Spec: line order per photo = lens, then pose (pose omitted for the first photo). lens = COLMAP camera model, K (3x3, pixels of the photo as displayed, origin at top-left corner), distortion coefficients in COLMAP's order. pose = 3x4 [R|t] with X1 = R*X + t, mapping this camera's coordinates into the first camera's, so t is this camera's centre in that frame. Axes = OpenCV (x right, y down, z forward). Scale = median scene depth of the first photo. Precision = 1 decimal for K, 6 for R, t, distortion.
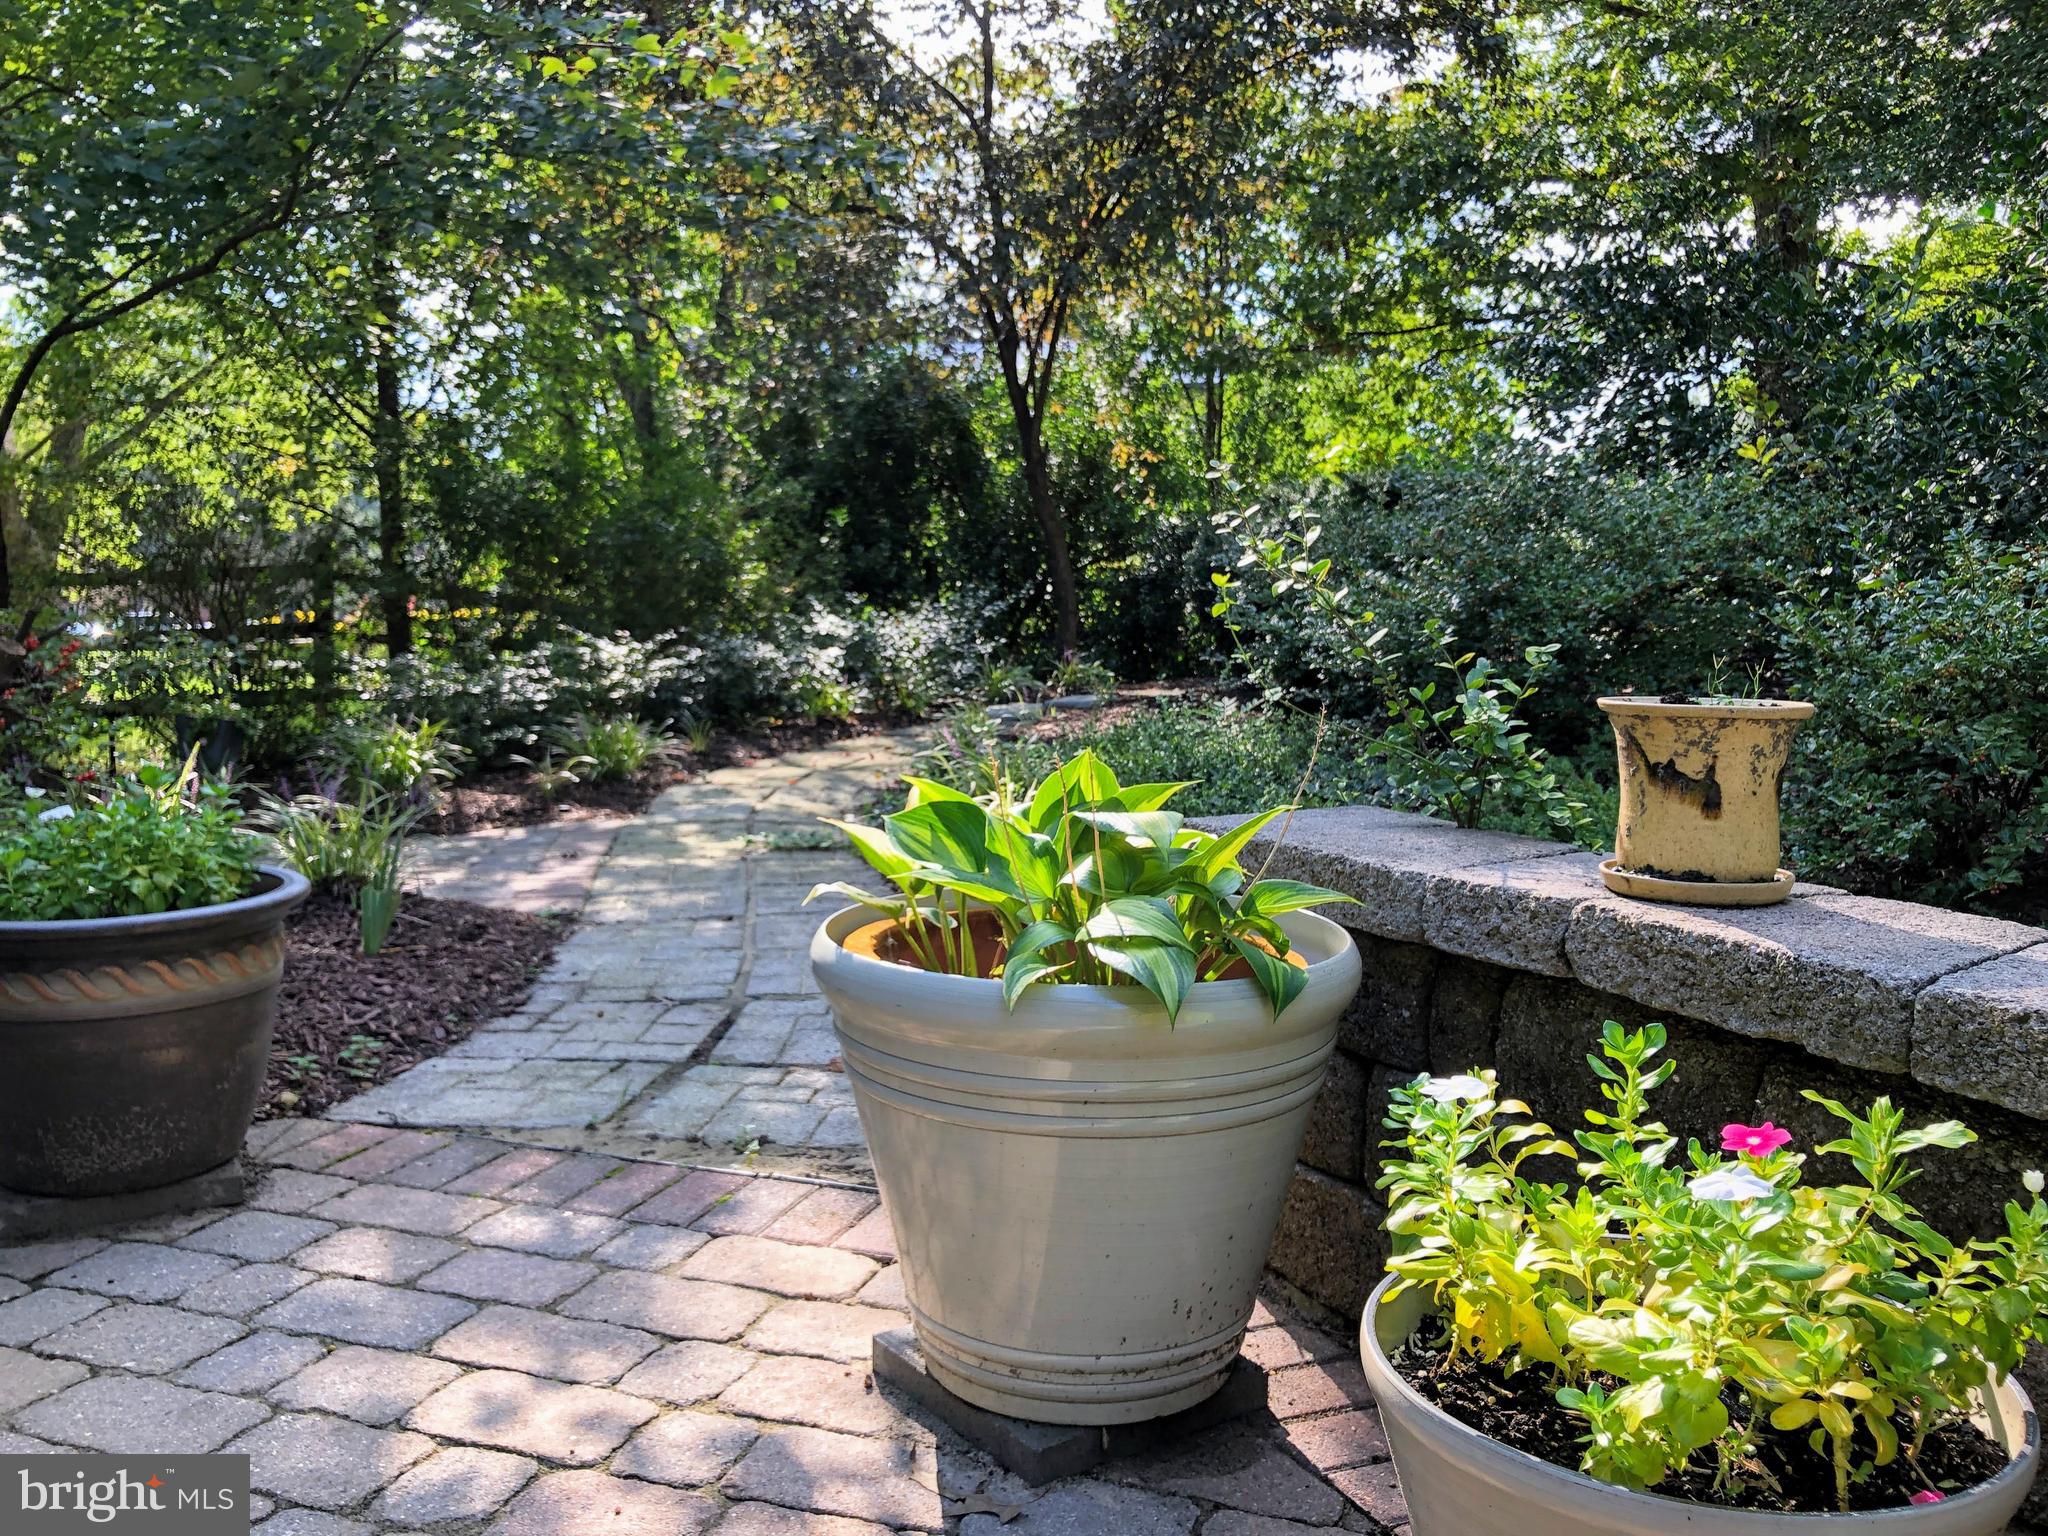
lens RADIAL K [[1699.1, 0, 1024.0], [0, 1699.1, 768.0], [0, 0, 1]] dist [-0.005132, -0.005672]
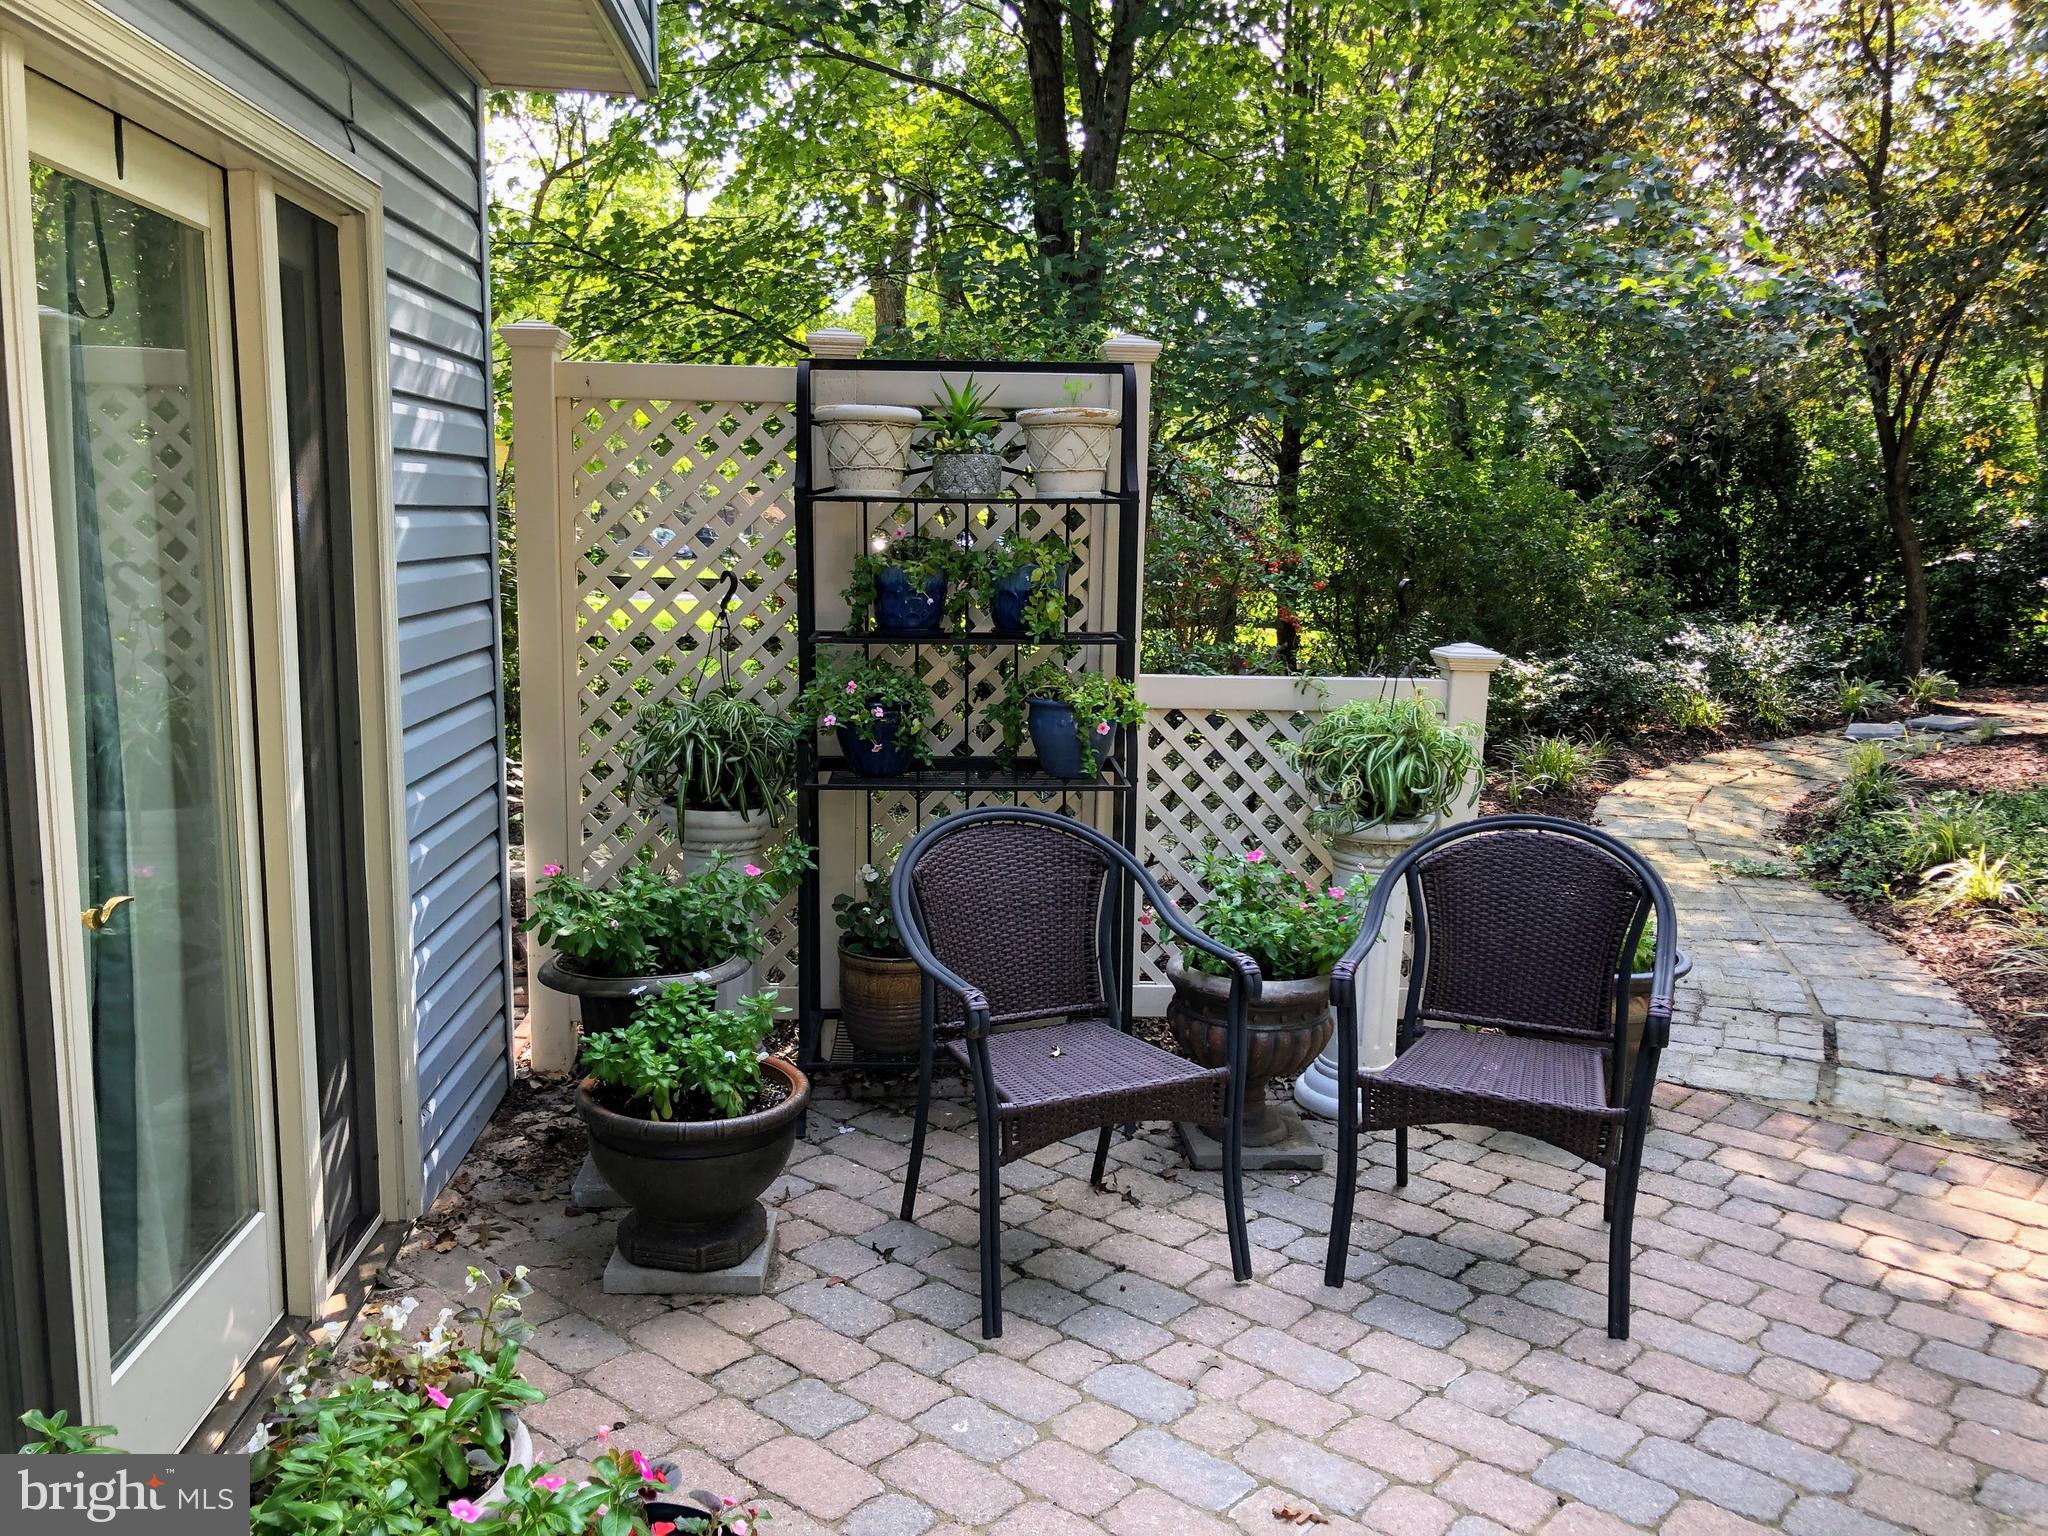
lens RADIAL K [[1699.1, 0, 1024.0], [0, 1699.1, 768.0], [0, 0, 1]] dist [-0.005132, -0.005672]
pose [[0.923370, 0.069748, -0.377522, -0.100419], [-0.051547, 0.996978, 0.058117, -0.045911], [0.380435, -0.034204, 0.924175, -0.218505]]
